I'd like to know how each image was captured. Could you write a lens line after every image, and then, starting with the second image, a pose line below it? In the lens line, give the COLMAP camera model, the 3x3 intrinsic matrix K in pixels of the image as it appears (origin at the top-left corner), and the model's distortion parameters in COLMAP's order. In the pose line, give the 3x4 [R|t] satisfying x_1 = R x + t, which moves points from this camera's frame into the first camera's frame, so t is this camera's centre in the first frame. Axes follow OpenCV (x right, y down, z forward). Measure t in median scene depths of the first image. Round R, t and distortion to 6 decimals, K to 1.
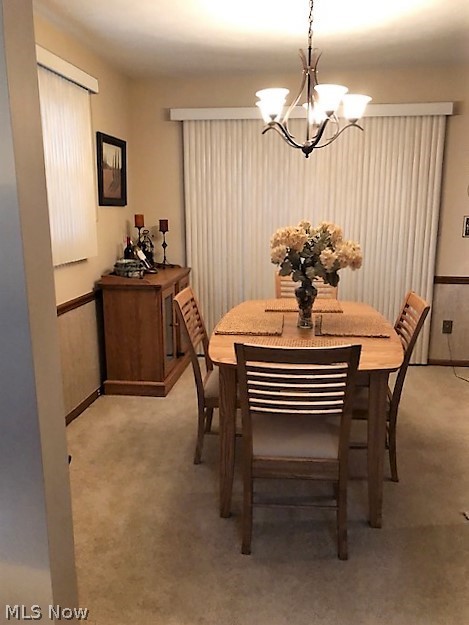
lens RADIAL K [[519.1, 0, 236.1], [0, 519.1, 312.5], [0, 0, 1]] dist [0.060005, -0.029023]
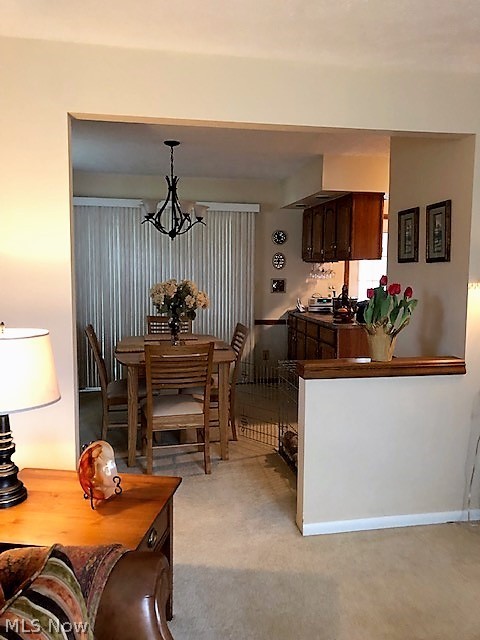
lens RADIAL K [[531.5, 0, 239.9], [0, 531.5, 319.2], [0, 0, 1]] dist [0.060005, -0.029023]
pose [[0.950773, -0.018053, 0.309362, -0.185736], [0.054299, 0.992562, -0.108956, 0.138552], [-0.305094, 0.120391, 0.944682, -0.599228]]
